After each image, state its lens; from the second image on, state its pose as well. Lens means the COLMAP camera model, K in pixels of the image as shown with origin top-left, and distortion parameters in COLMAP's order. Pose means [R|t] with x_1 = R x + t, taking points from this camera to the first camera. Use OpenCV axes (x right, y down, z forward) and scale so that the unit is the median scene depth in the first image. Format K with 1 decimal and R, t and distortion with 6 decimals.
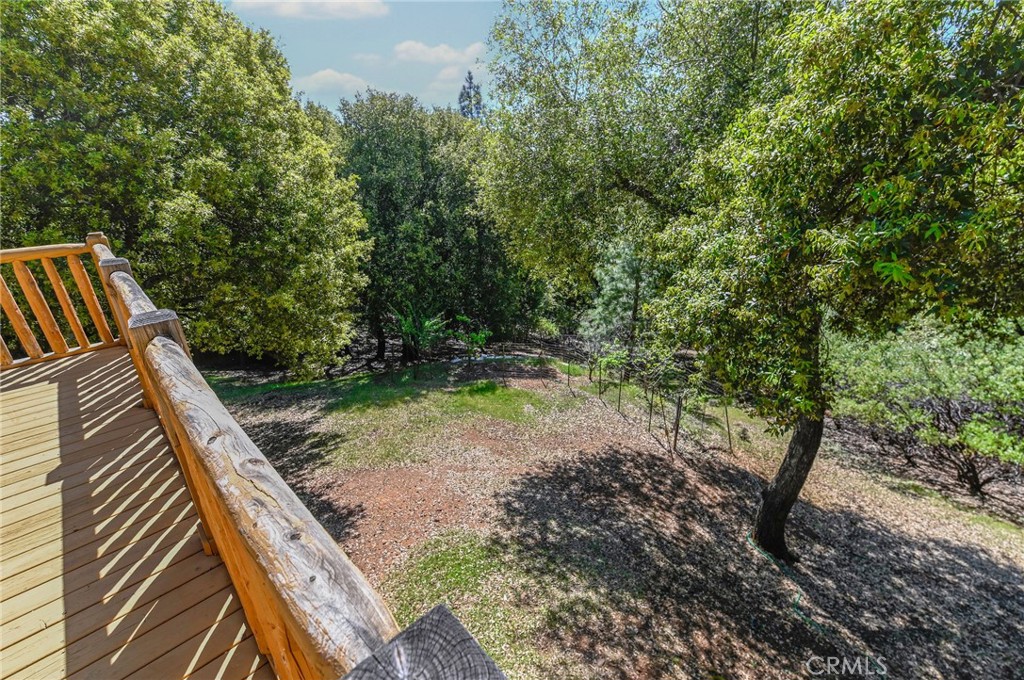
lens RADIAL K [[432.0, 0, 512.0], [0, 432.0, 340.0], [0, 0, 1]] dist [-0.003018, -0.000906]
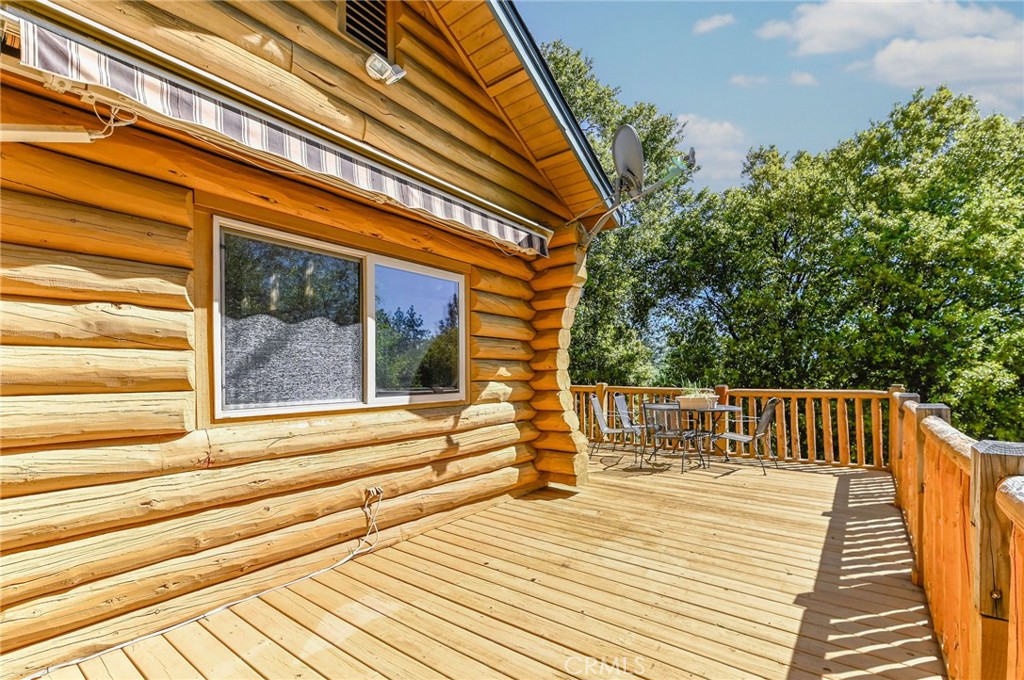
lens RADIAL K [[458.7, 0, 508.3], [0, 458.7, 371.7], [0, 0, 1]] dist [-0.000233, -0.000838]
pose [[0.133529, 0.014864, -0.990933, 0.201241], [-0.369489, 0.928543, -0.035861, 0.156403], [0.919591, 0.370928, 0.129479, -0.224967]]
